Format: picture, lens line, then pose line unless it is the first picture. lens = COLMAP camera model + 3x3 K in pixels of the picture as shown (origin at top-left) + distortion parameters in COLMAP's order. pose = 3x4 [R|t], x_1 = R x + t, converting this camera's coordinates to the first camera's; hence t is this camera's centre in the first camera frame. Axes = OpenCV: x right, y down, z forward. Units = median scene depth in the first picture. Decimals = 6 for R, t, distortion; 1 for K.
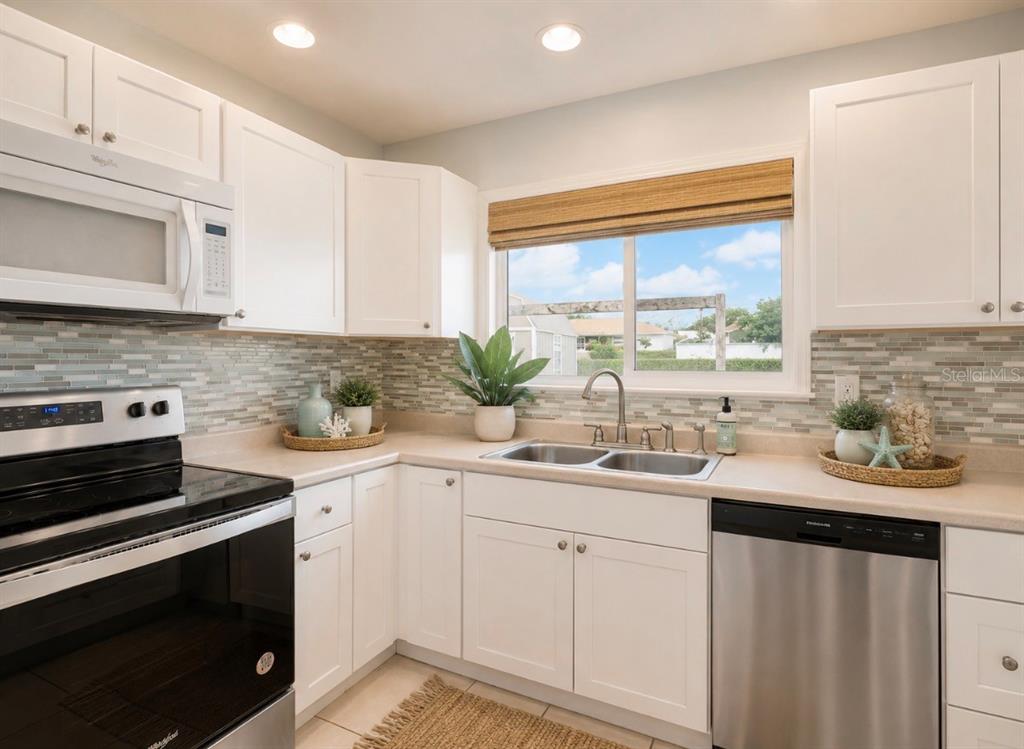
lens RADIAL K [[537.5, 0, 464.3], [0, 537.5, 391.9], [0, 0, 1]] dist [-0.003181, -0.001571]
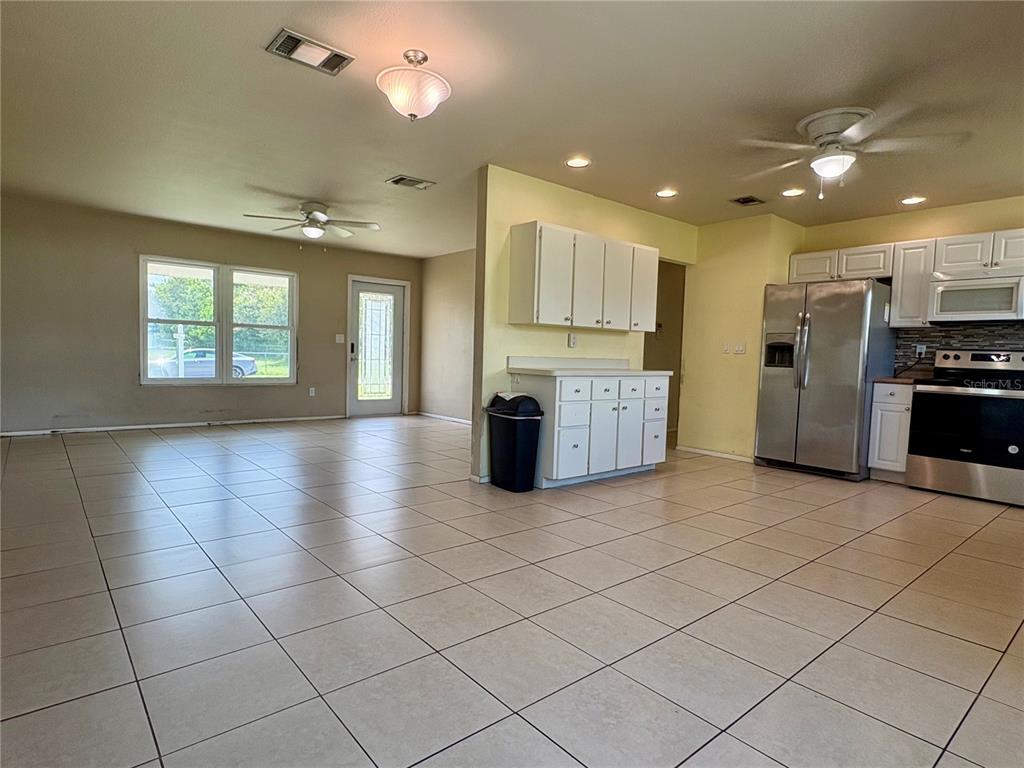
lens RADIAL K [[560.9, 0, 513.3], [0, 560.9, 382.5], [0, 0, 1]] dist [-0.005316, -0.001536]
pose [[-0.414629, 0.022651, -0.909709, 2.735567], [-0.101185, 0.992343, 0.070827, 0.198510], [0.904347, 0.121416, -0.409162, -0.083296]]
